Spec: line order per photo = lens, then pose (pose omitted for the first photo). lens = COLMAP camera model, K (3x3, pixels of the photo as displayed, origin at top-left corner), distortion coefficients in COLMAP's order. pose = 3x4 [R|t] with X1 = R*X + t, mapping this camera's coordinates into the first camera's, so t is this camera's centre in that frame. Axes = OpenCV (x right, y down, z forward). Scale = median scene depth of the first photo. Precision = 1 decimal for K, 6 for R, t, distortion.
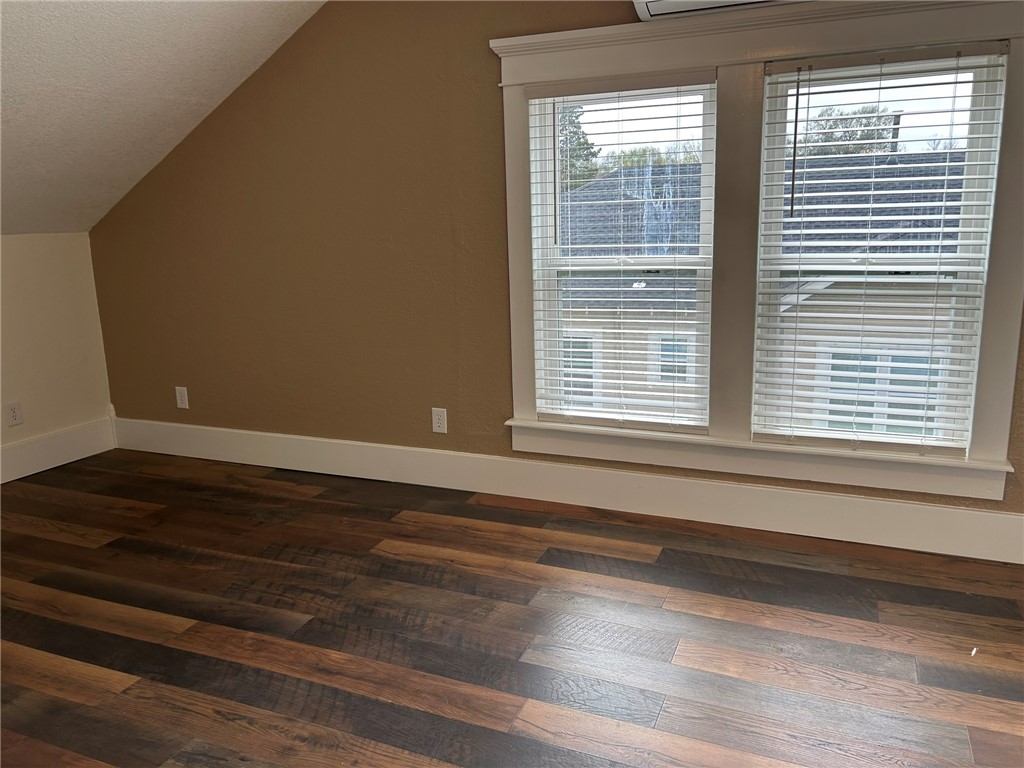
lens RADIAL K [[767.6, 0, 513.1], [0, 767.6, 379.0], [0, 0, 1]] dist [0.036777, -0.042314]
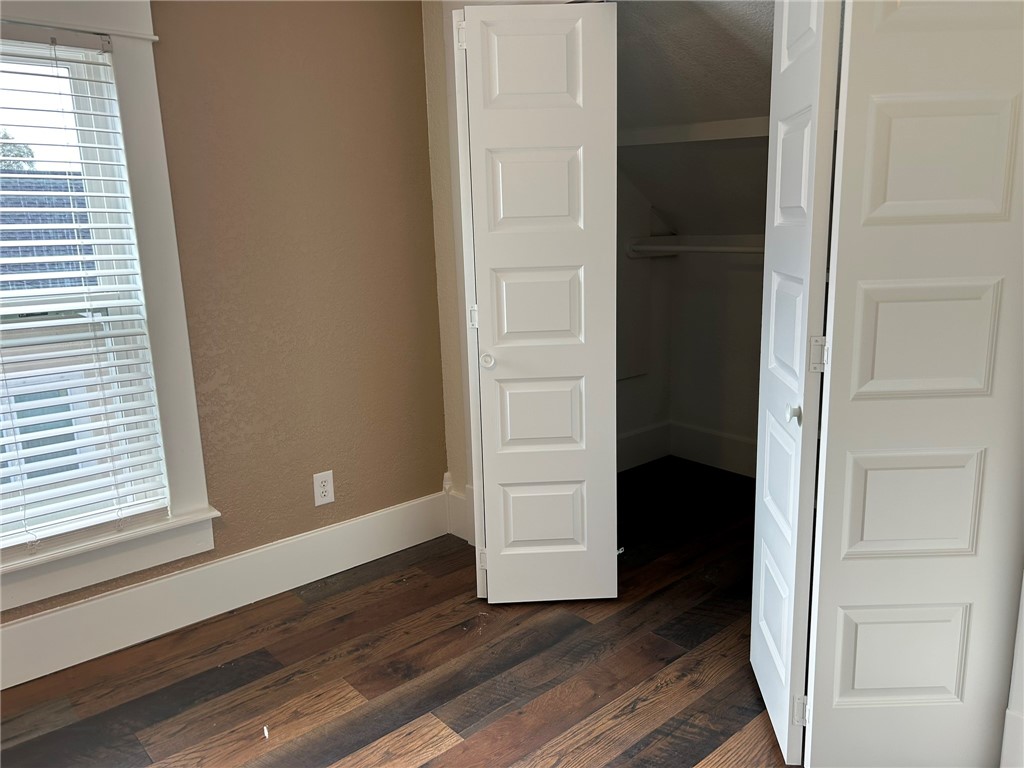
lens RADIAL K [[767.6, 0, 513.1], [0, 767.6, 379.0], [0, 0, 1]] dist [0.036777, -0.042314]
pose [[0.412183, -0.171788, 0.894759, -0.005425], [0.199438, 0.975258, 0.095370, -0.056246], [-0.889005, 0.139140, 0.436246, 0.260918]]
